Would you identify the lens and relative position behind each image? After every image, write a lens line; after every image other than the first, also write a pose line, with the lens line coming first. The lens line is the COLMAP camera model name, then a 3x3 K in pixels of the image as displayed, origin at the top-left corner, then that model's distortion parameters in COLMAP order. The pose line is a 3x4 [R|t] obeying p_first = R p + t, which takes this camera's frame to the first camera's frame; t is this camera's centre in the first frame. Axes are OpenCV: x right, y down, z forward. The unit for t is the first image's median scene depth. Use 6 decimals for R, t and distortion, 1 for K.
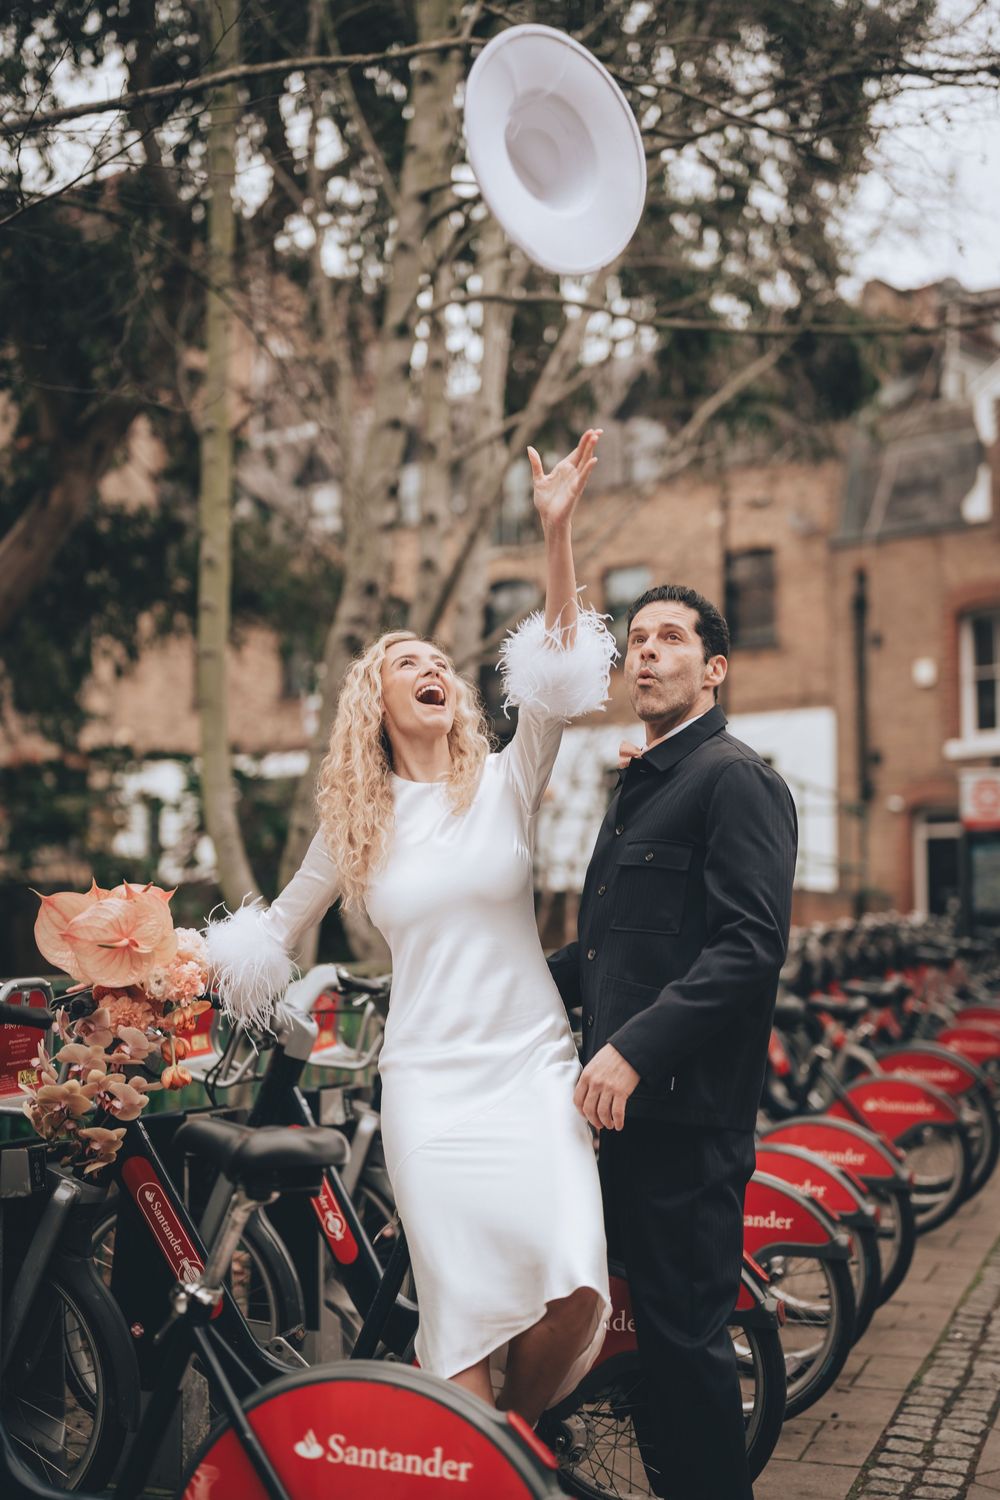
lens RADIAL K [[2117.2, 0, 495.4], [0, 2117.2, 722.6], [0, 0, 1]] dist [-0.017007, 0.117226]
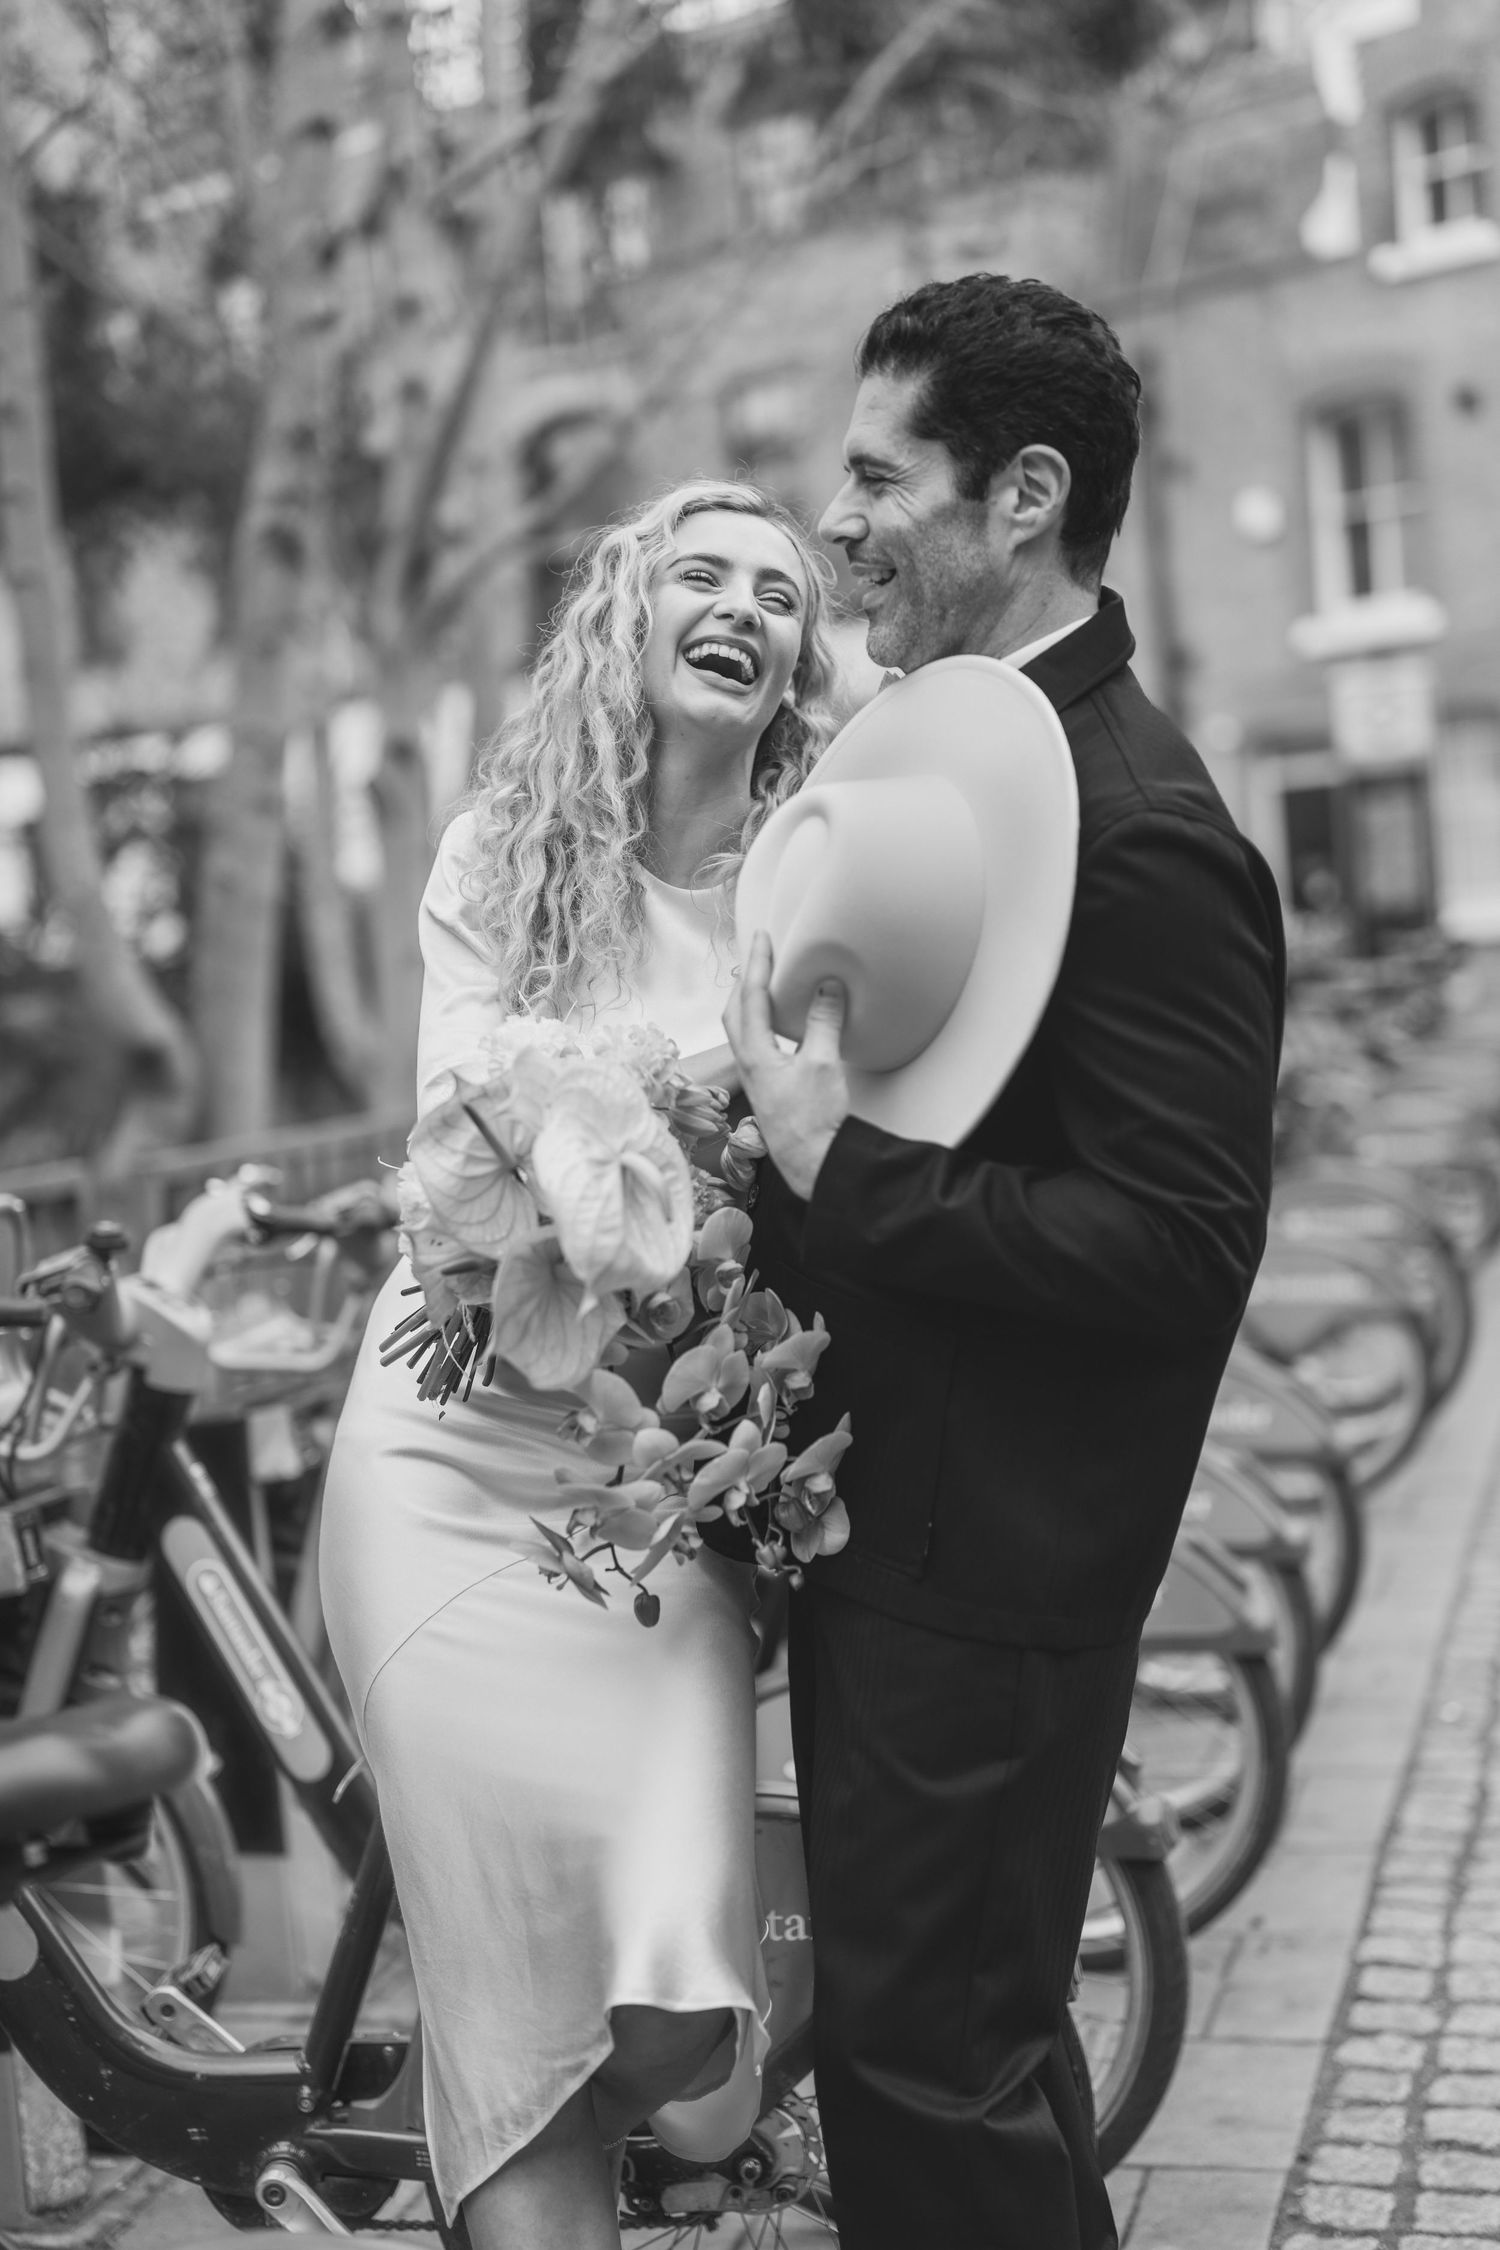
lens RADIAL K [[3175.8, 0, 743.1], [0, 3175.8, 1083.9], [0, 0, 1]] dist [-0.017007, 0.117226]
pose [[0.995844, -0.082424, 0.038738, 0.010804], [0.076155, 0.986910, 0.142156, -0.005977], [-0.049948, -0.138615, 0.989086, 0.159635]]
